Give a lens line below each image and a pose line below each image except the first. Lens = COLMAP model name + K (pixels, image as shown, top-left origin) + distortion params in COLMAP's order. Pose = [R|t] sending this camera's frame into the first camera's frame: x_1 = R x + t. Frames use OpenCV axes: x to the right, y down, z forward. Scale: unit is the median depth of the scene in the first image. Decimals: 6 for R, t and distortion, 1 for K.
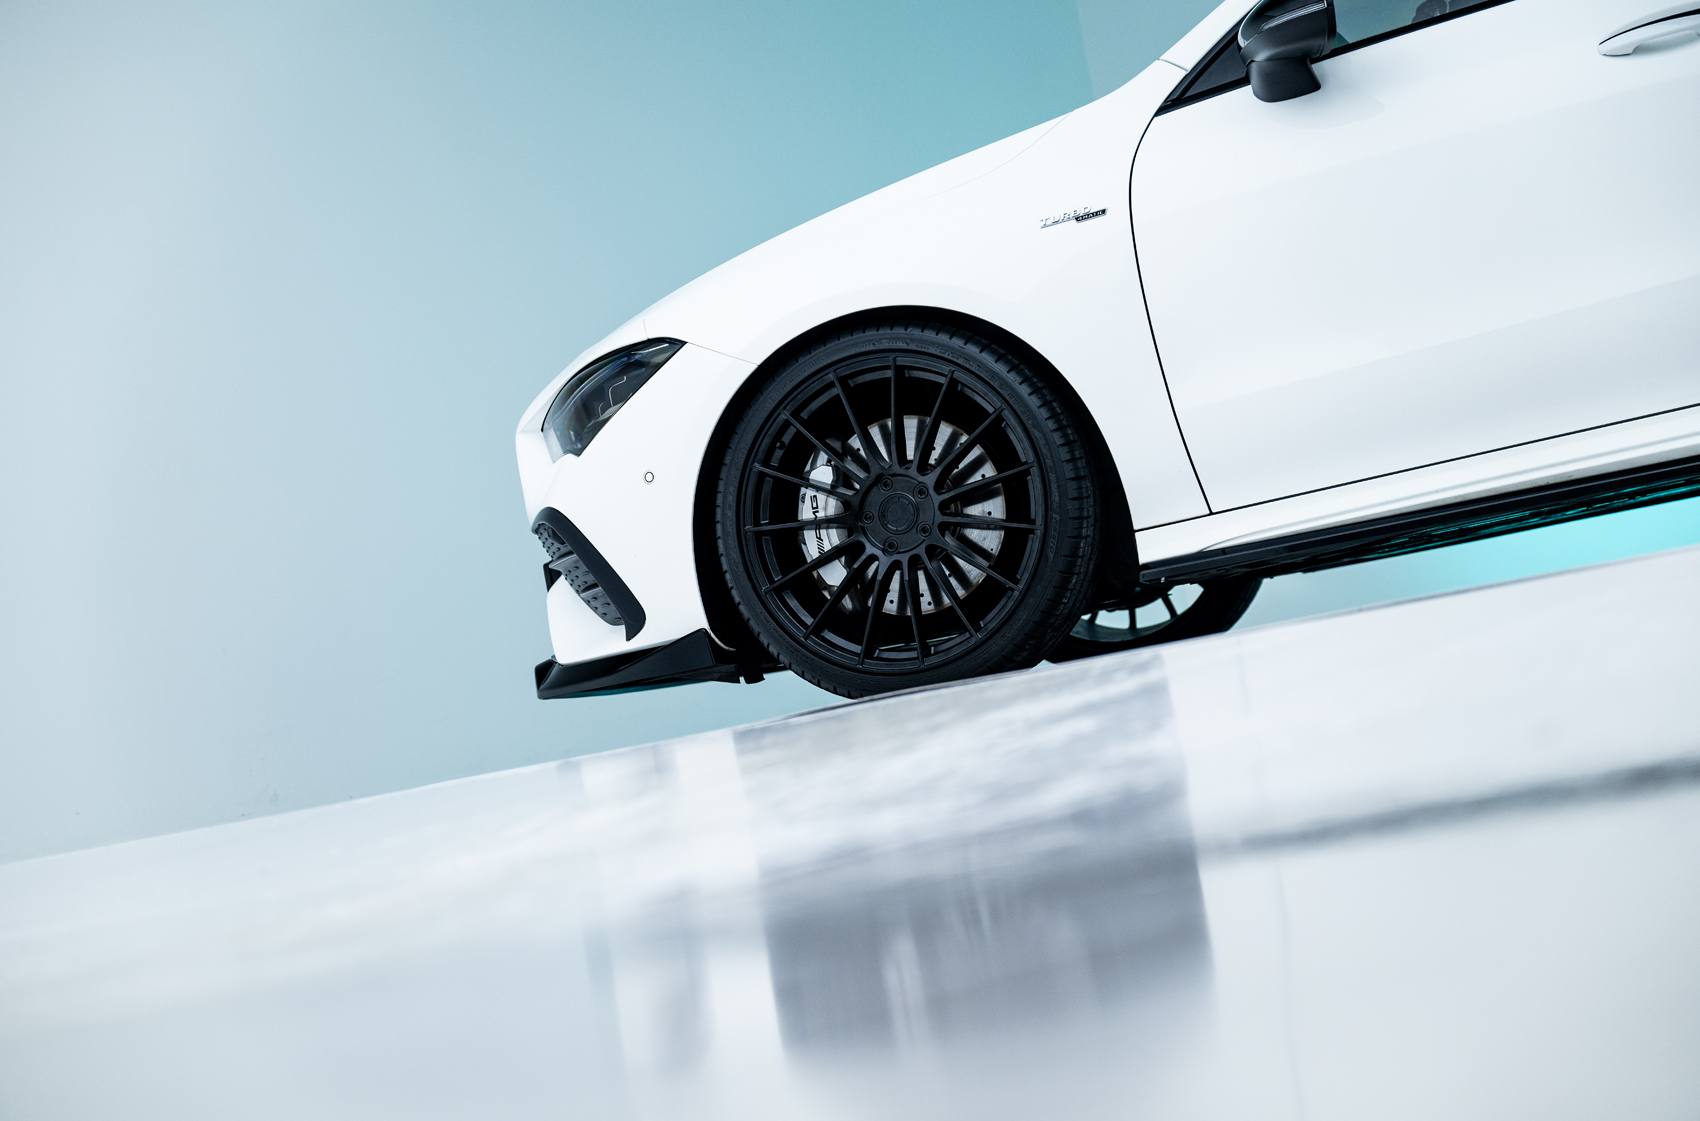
lens RADIAL K [[3236.8, 0, 850.6], [0, 3236.8, 551.5], [0, 0, 1]] dist [0.035165, 0.000000]
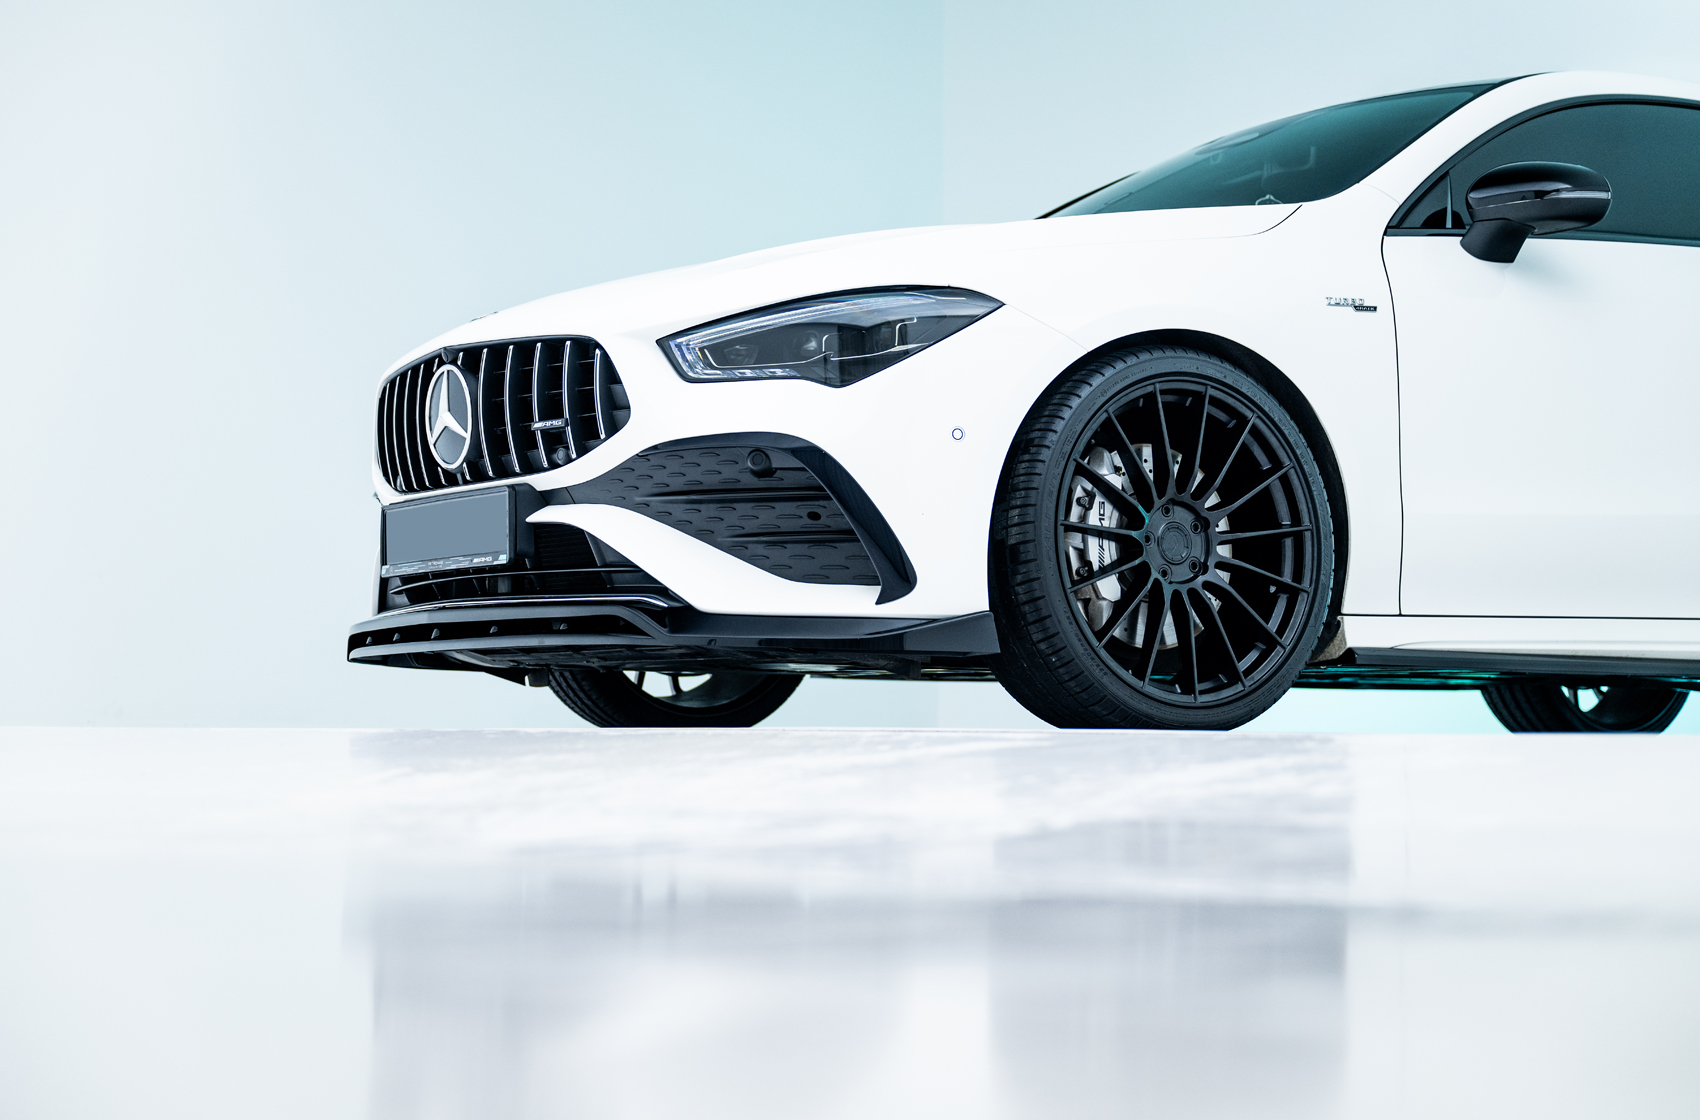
lens RADIAL K [[2882.3, 0, 847.3], [0, 2882.3, 557.5], [0, 0, 1]] dist [-0.068895, 0.000000]
pose [[0.647404, 0.233030, 0.725648, -0.665213], [-0.170622, 0.972259, -0.160001, 0.145373], [-0.742803, -0.020226, 0.669205, 0.495002]]
